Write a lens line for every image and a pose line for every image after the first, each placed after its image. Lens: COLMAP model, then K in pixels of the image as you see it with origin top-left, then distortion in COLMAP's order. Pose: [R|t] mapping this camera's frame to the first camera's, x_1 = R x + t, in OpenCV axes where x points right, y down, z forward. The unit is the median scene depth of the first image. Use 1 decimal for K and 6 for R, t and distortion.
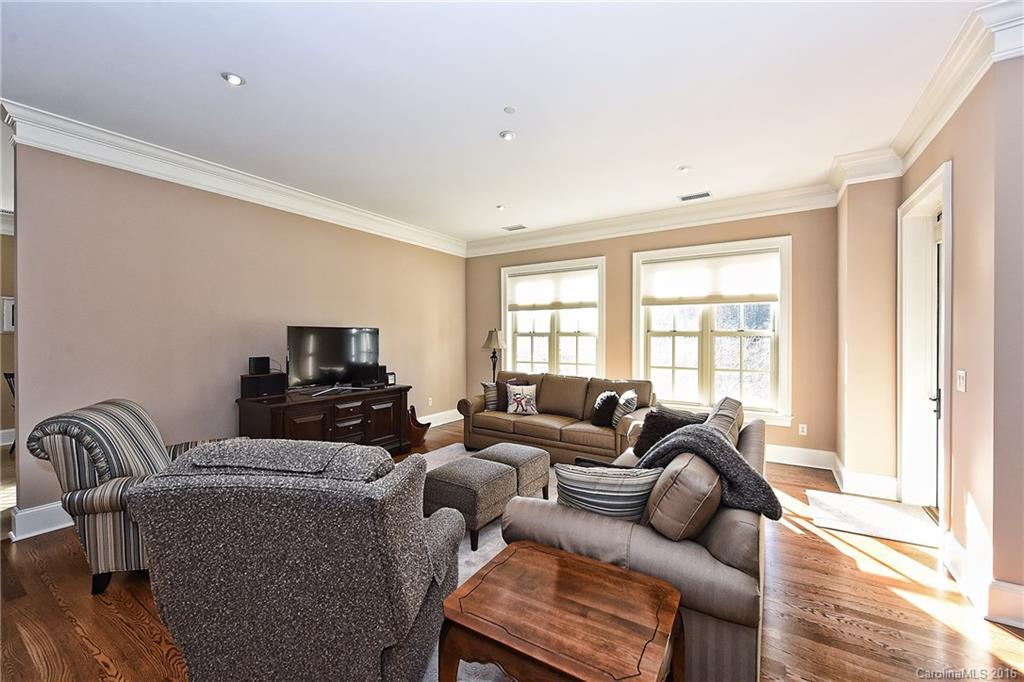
lens RADIAL K [[402.7, 0, 513.0], [0, 402.7, 338.7], [0, 0, 1]] dist [-0.003025, -0.000039]
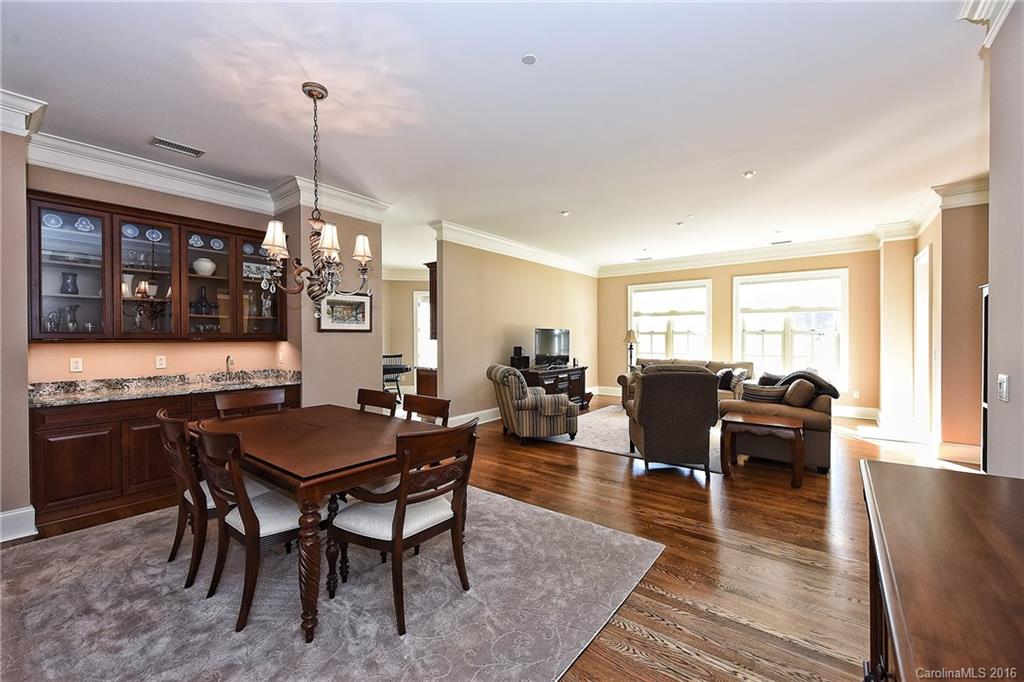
lens RADIAL K [[416.4, 0, 506.8], [0, 416.4, 339.8], [0, 0, 1]] dist [-0.007814, -0.000634]
pose [[0.995415, -0.000486, -0.095651, -0.420962], [0.000776, 0.999995, 0.002992, 0.010031], [0.095649, -0.003053, 0.995410, -0.648899]]
